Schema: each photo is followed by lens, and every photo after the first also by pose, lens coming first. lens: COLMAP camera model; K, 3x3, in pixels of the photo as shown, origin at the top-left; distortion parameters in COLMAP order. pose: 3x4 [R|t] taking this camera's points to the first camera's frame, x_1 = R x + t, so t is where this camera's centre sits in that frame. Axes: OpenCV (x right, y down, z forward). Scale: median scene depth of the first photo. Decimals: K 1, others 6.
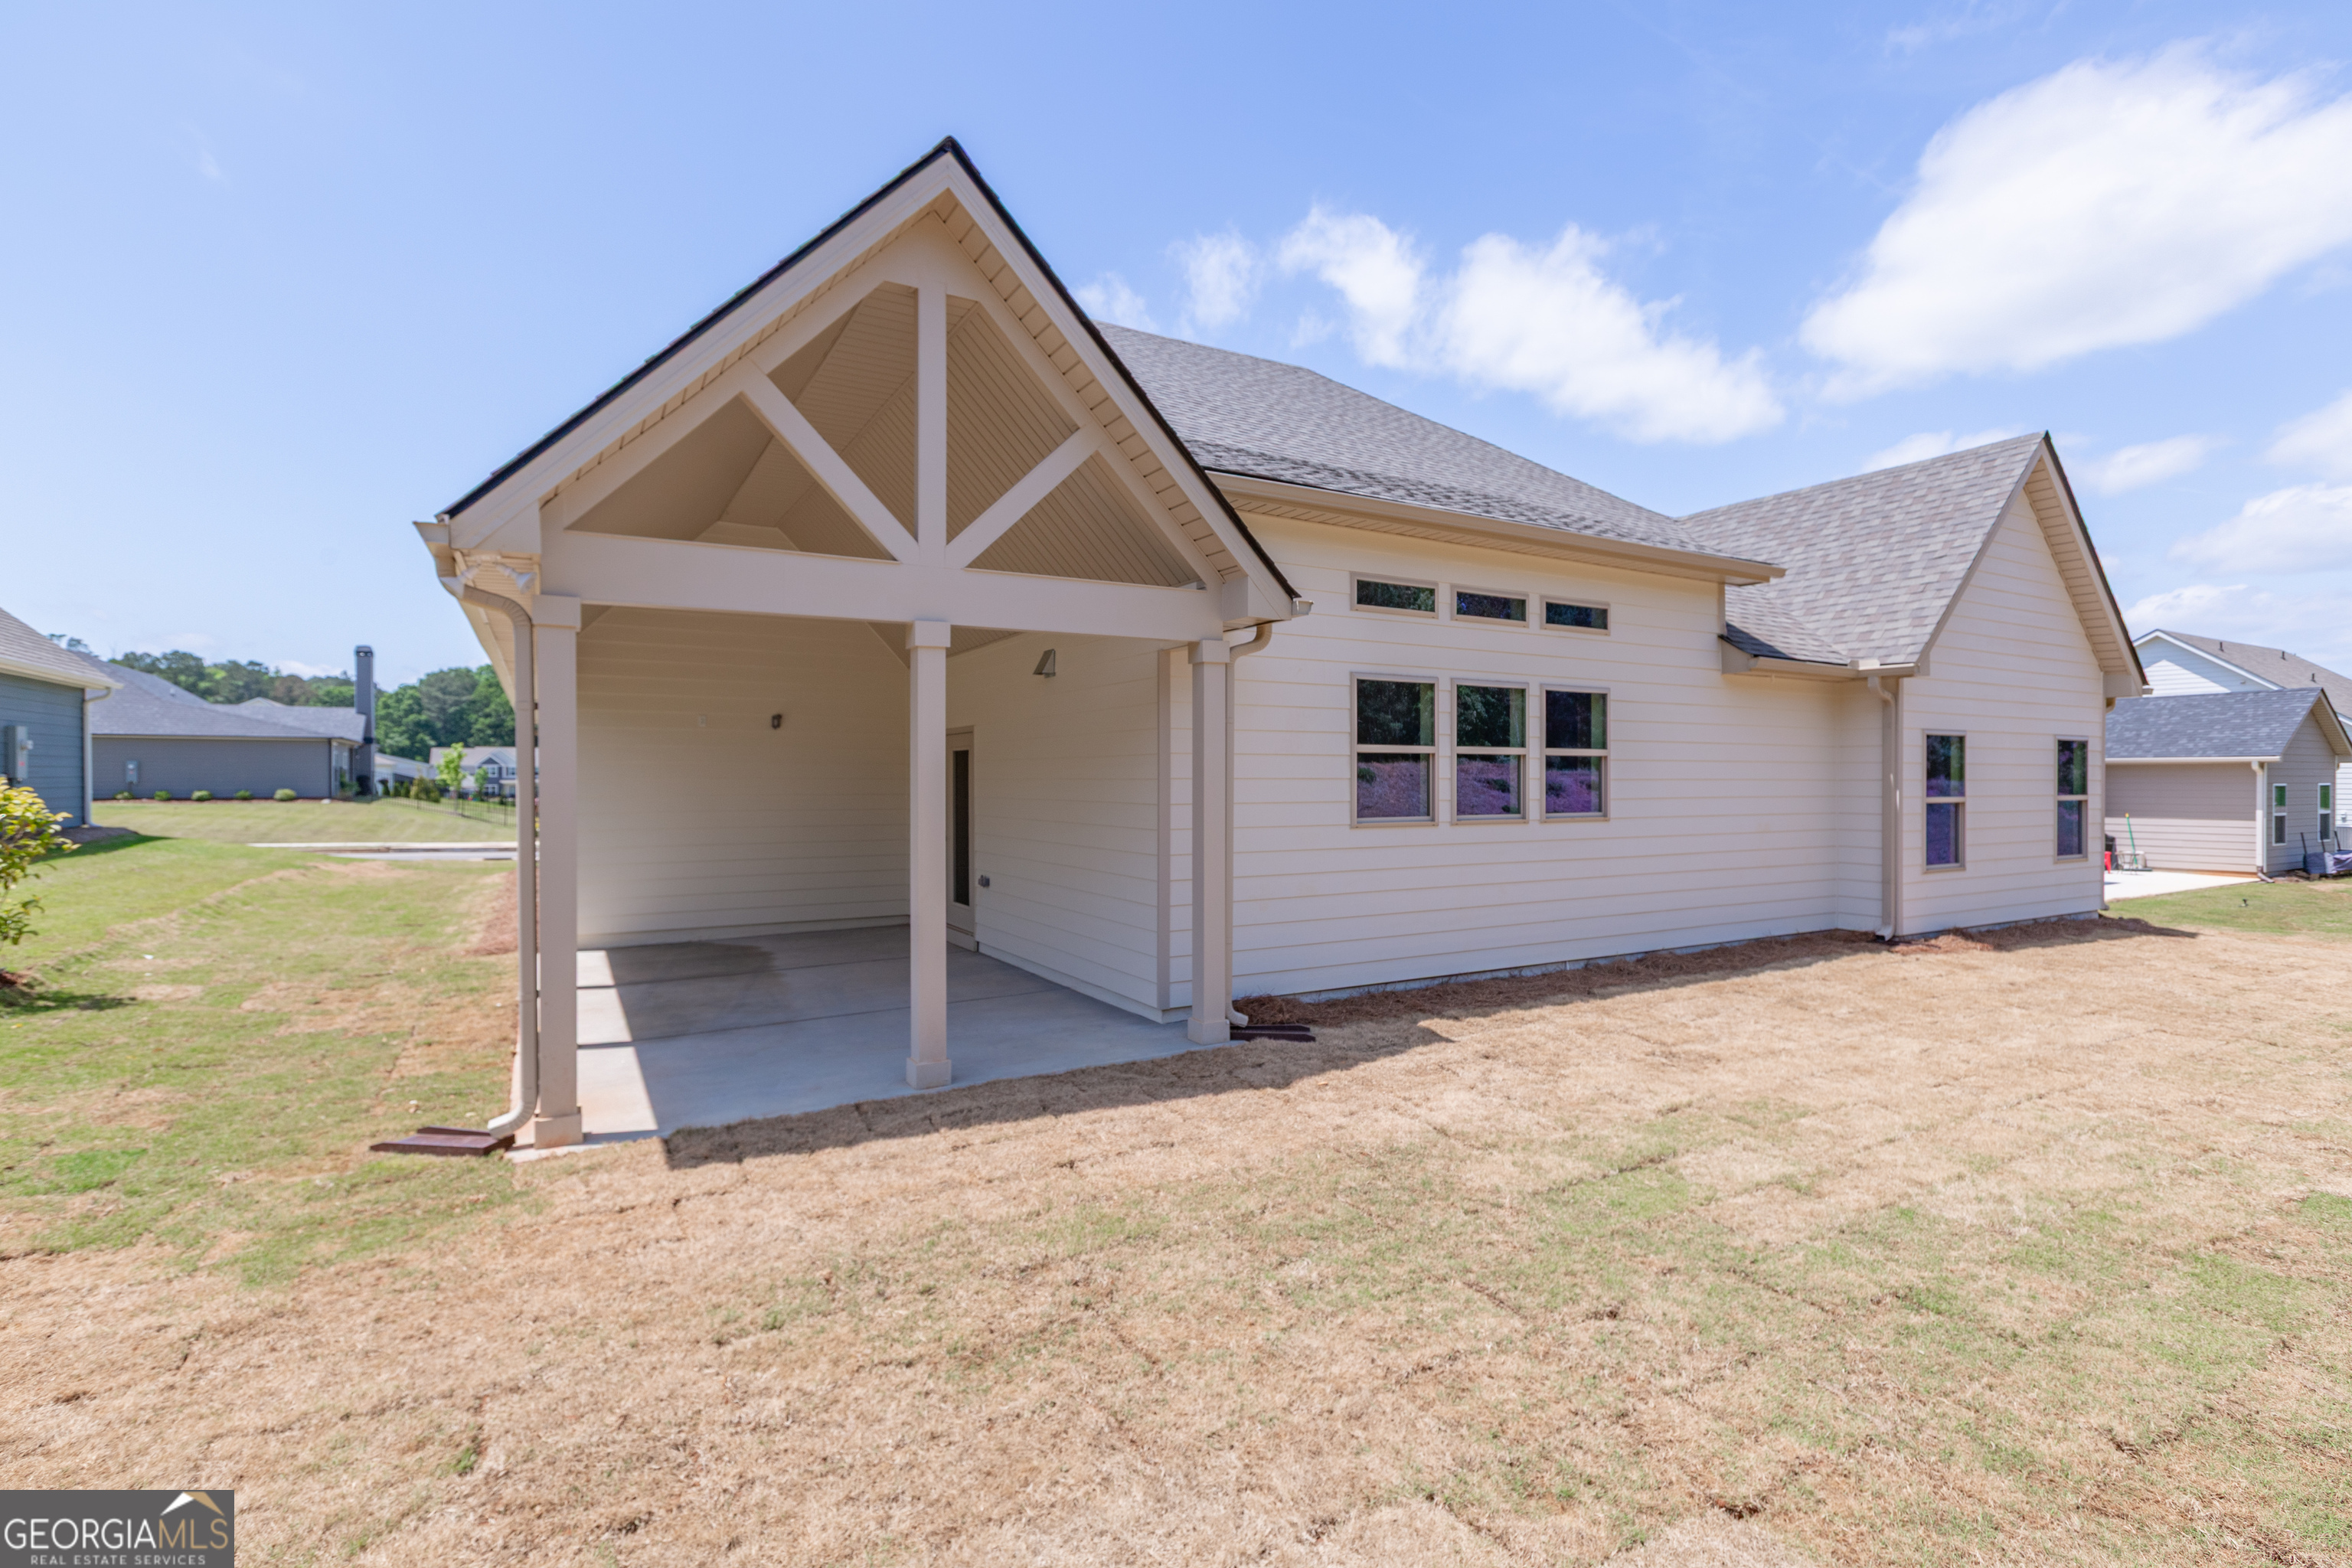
lens RADIAL K [[1064.4, 0, 1176.4], [0, 1064.4, 779.7], [0, 0, 1]] dist [0.003097, 0.000308]
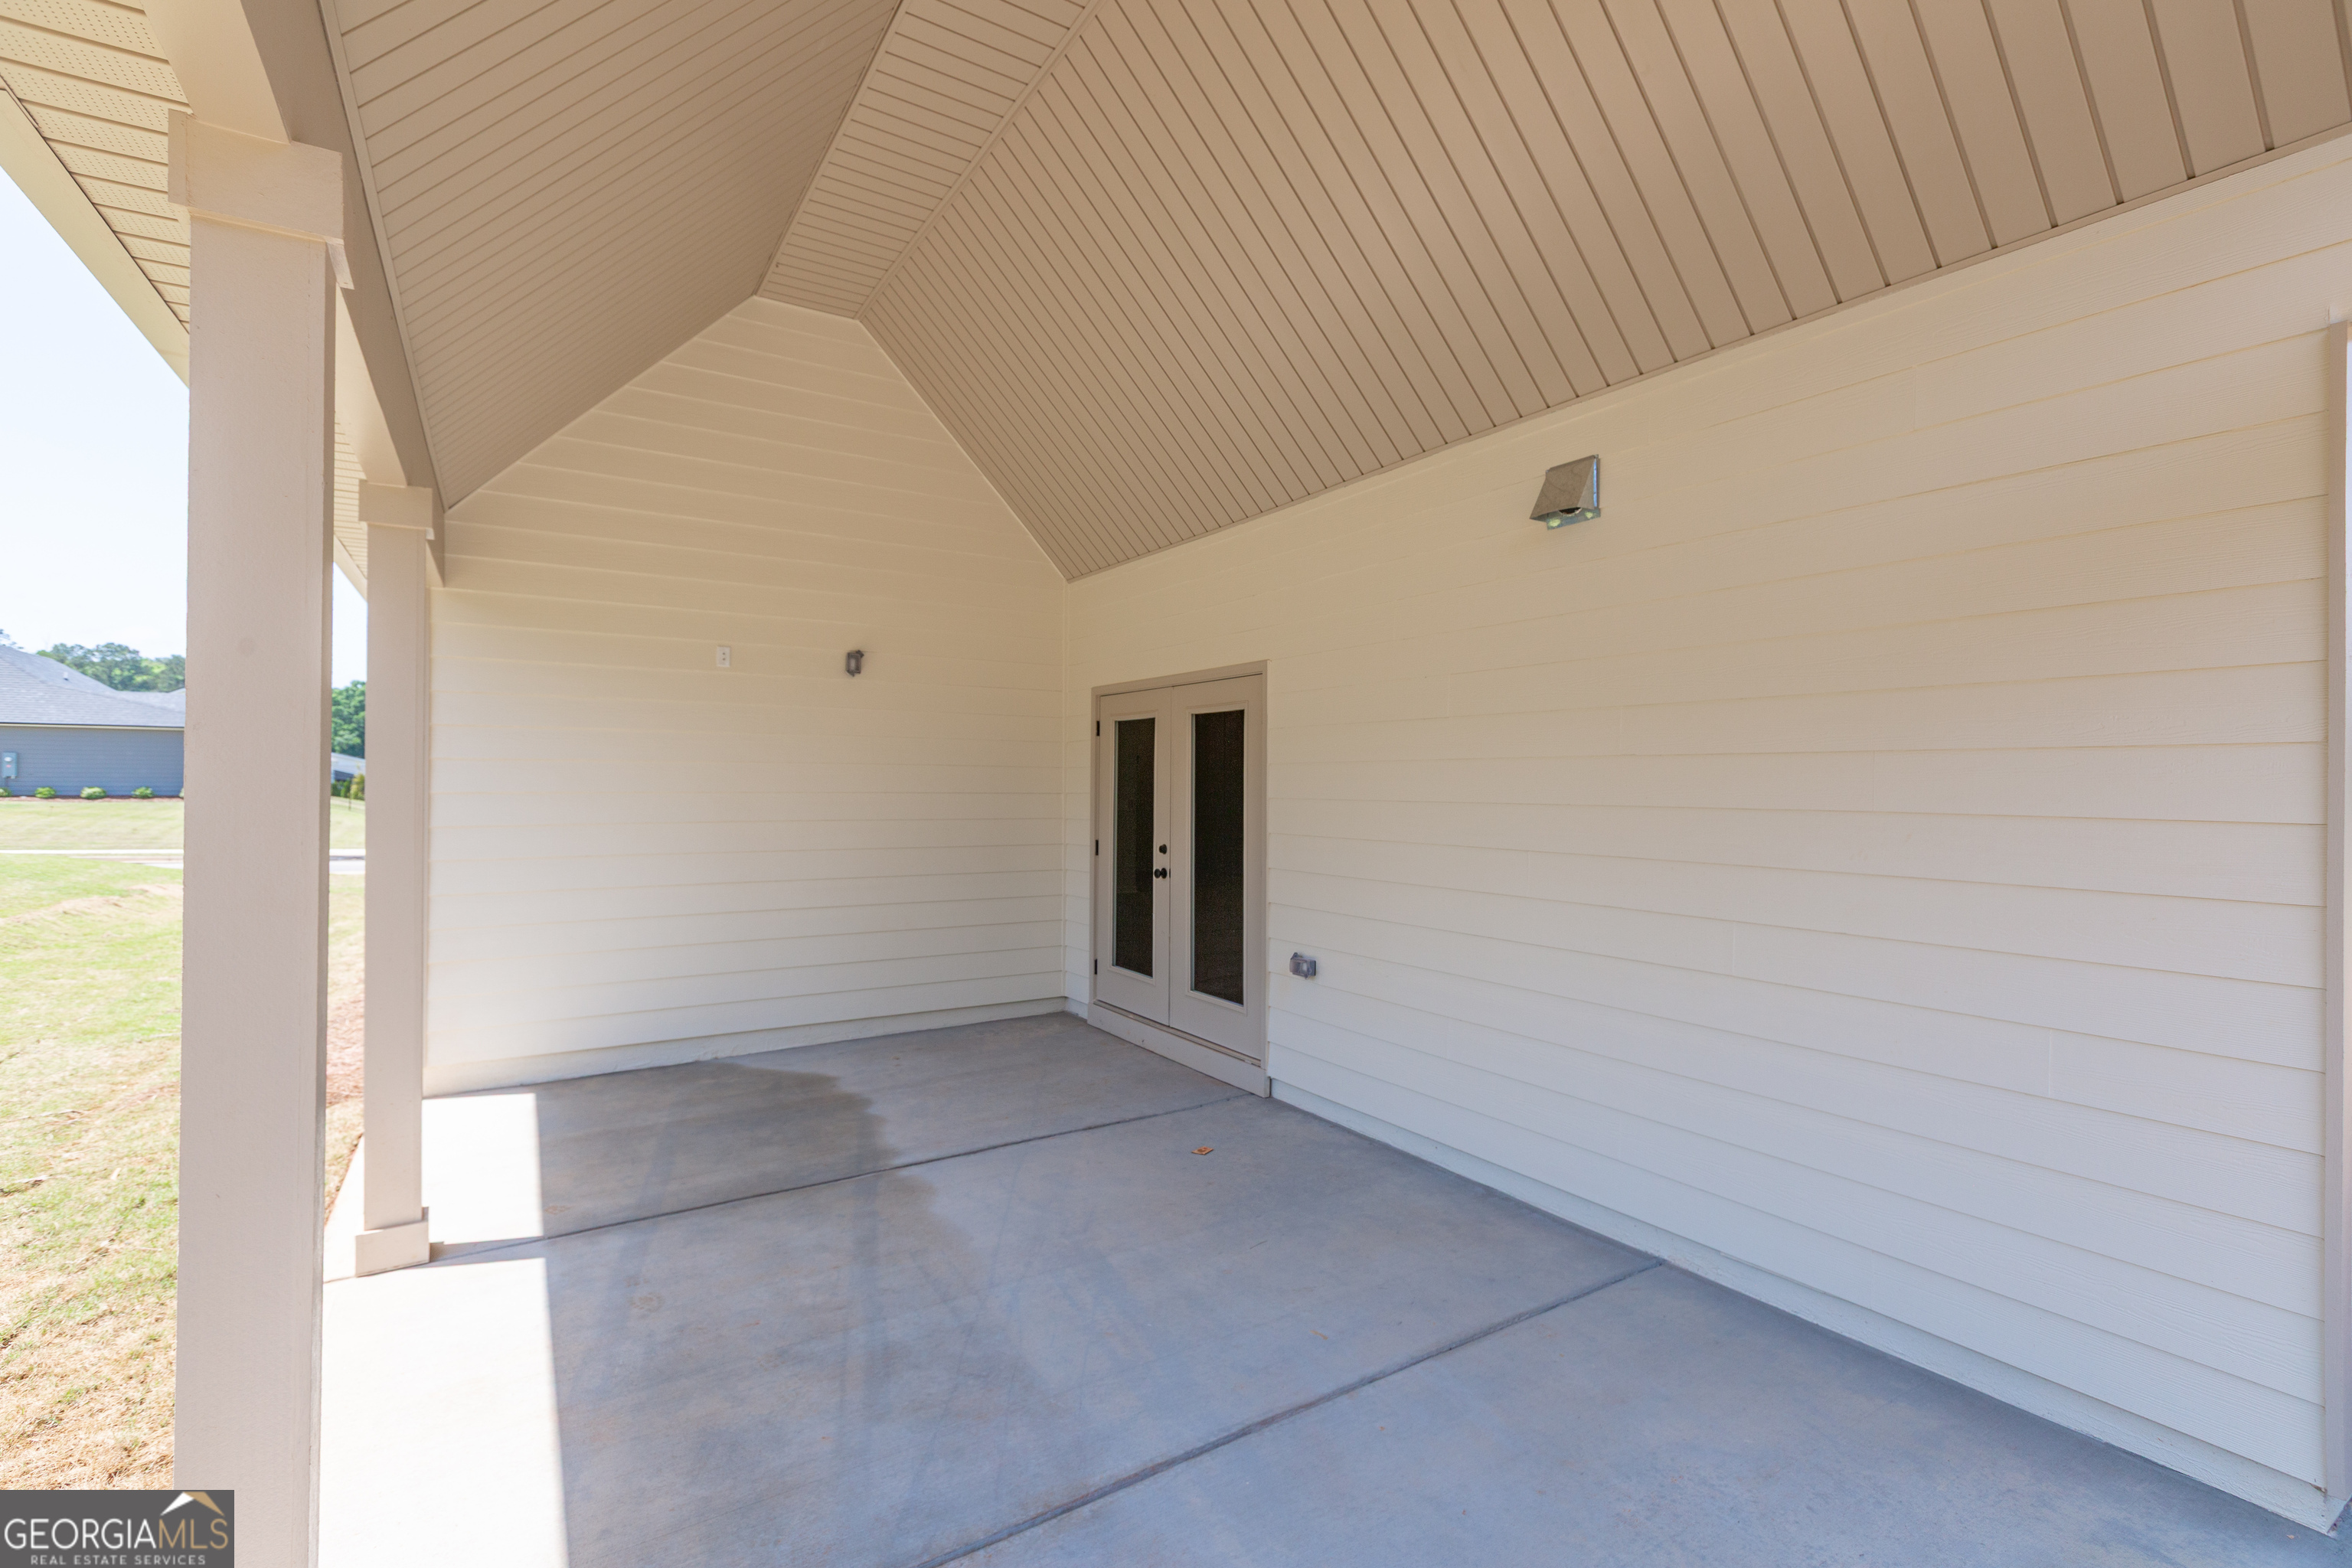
lens RADIAL K [[1020.2, 0, 1175.1], [0, 1020.2, 790.4], [0, 0, 1]] dist [0.000724, 0.000111]
pose [[0.998961, 0.006101, 0.045167, -0.256474], [-0.006370, 0.999963, 0.005821, 0.009442], [-0.045130, -0.006103, 0.998963, 0.505989]]
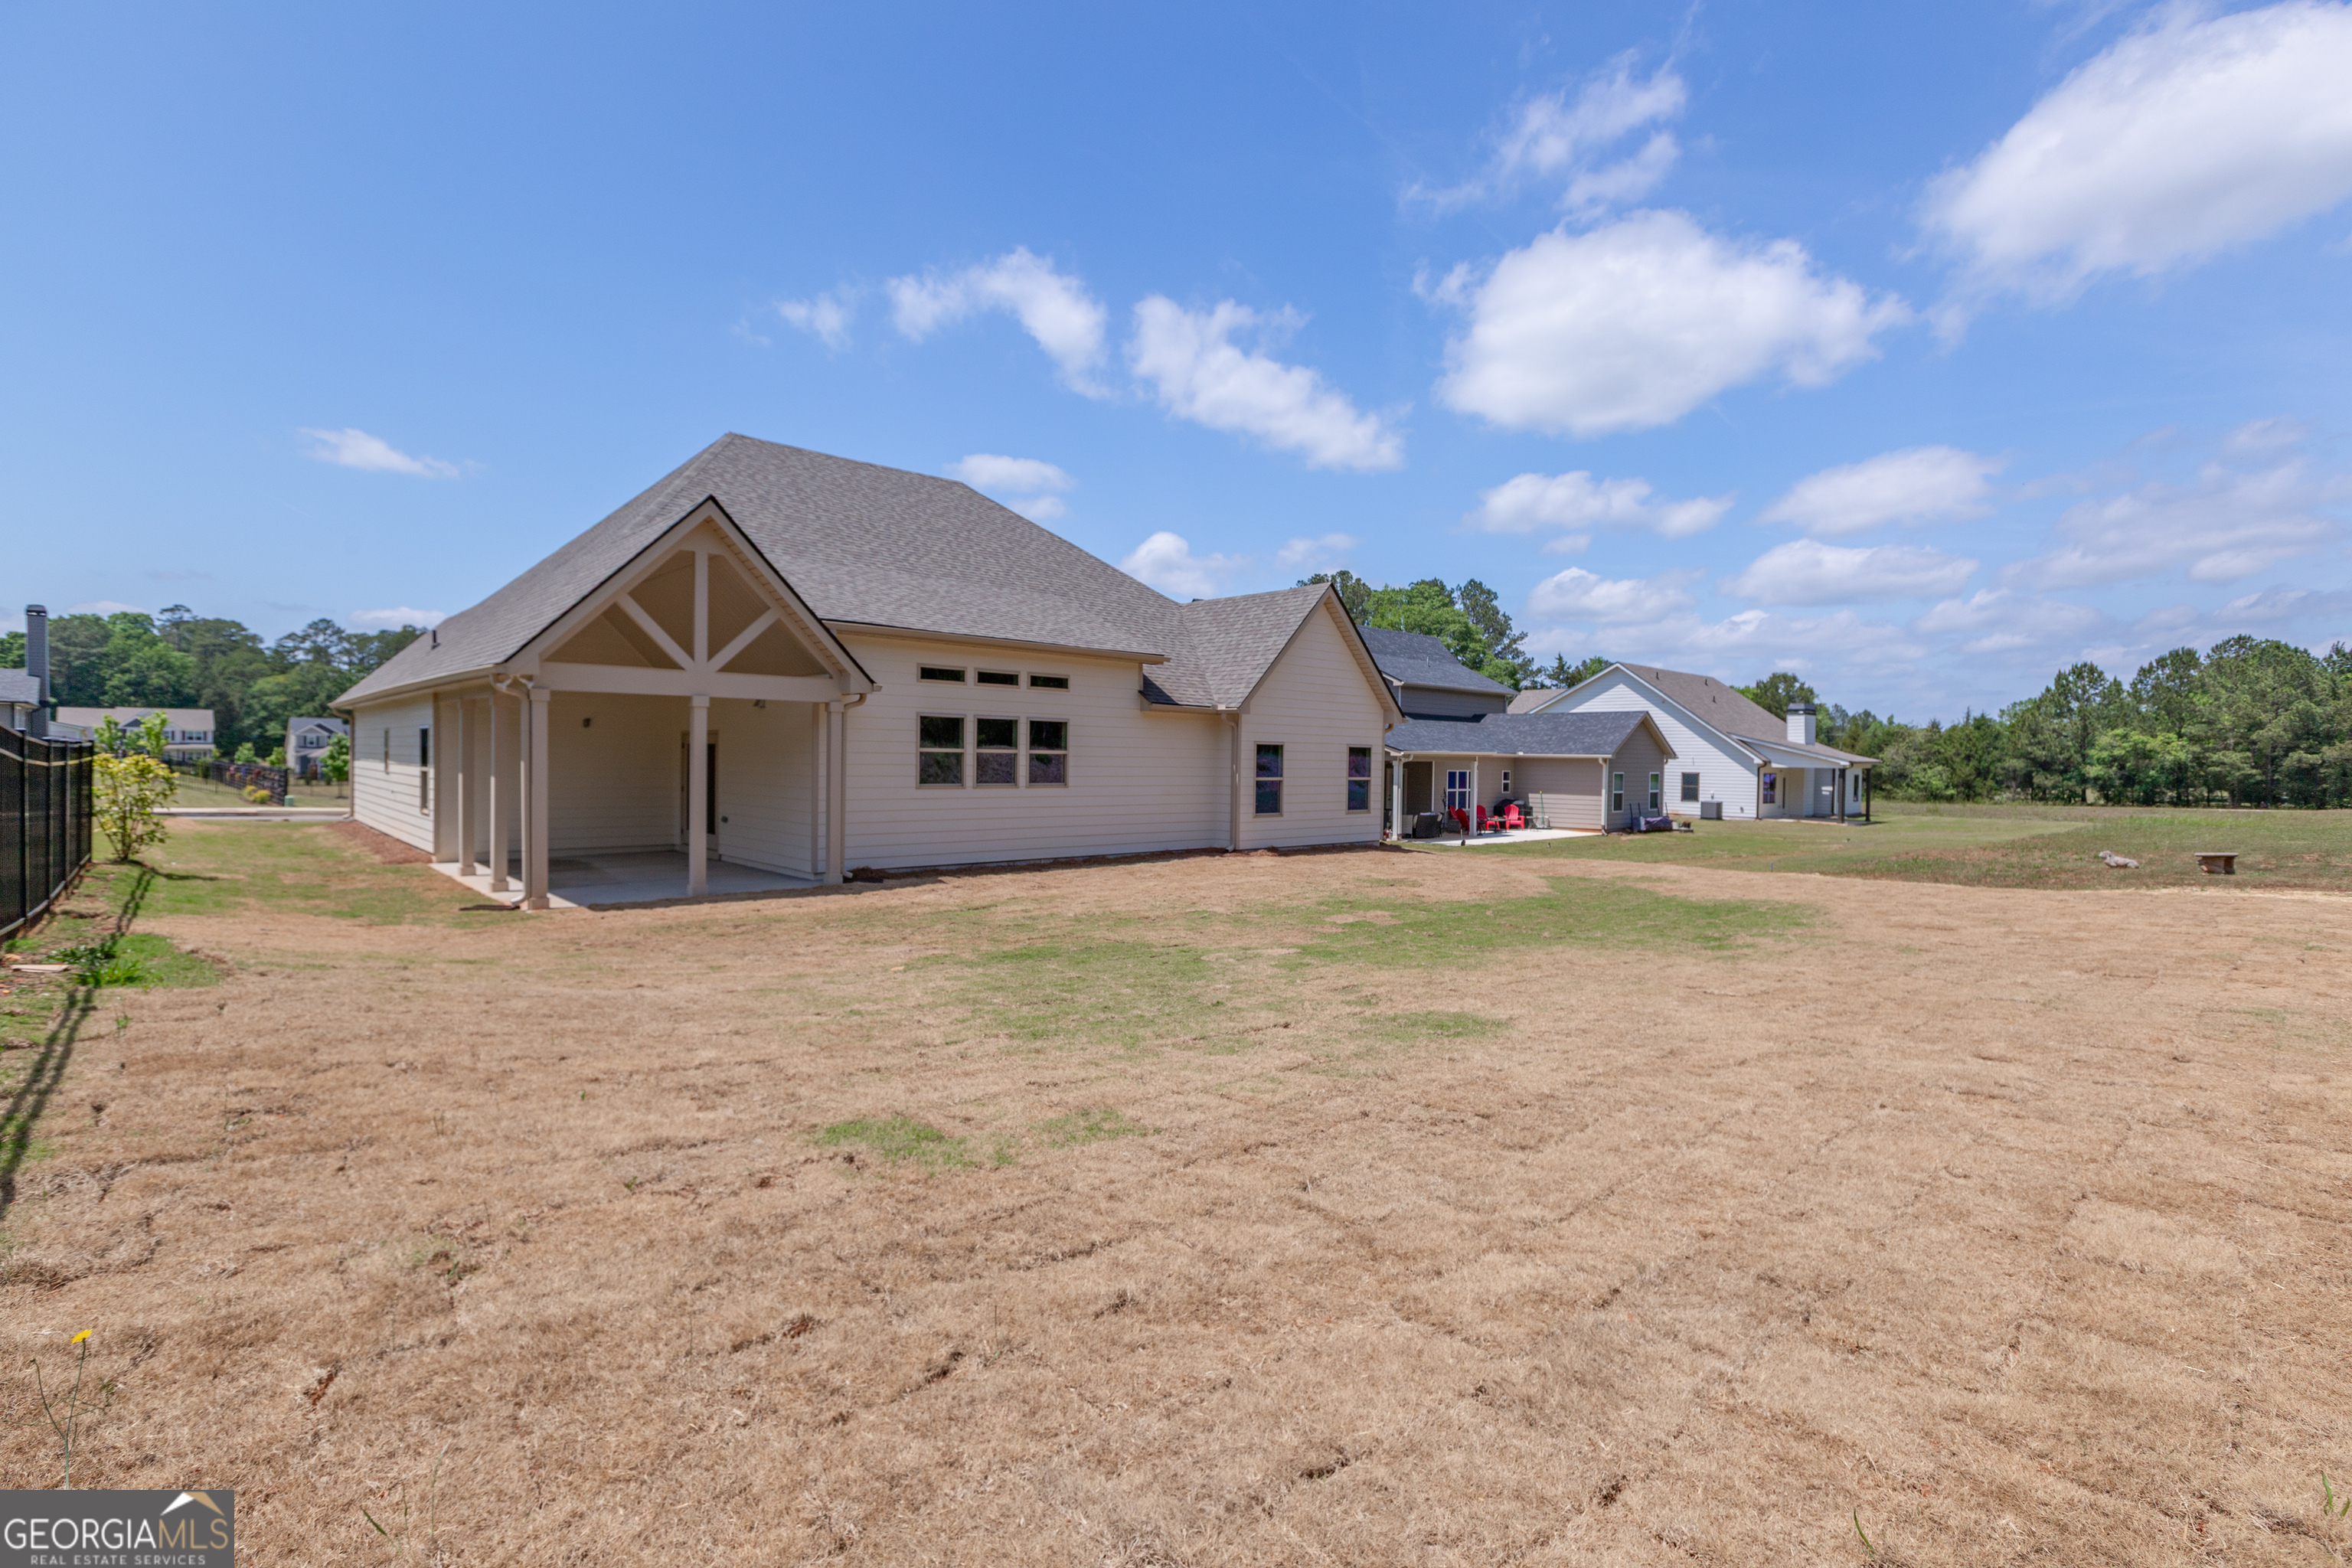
lens RADIAL K [[1087.8, 0, 1176.0], [0, 1087.8, 784.0], [0, 0, 1]] dist [0.002226, 0.000094]
pose [[0.977179, 0.009496, 0.212203, 0.160373], [-0.014894, 0.999604, 0.023854, -0.016335], [-0.211893, -0.026470, 0.976934, -0.880182]]
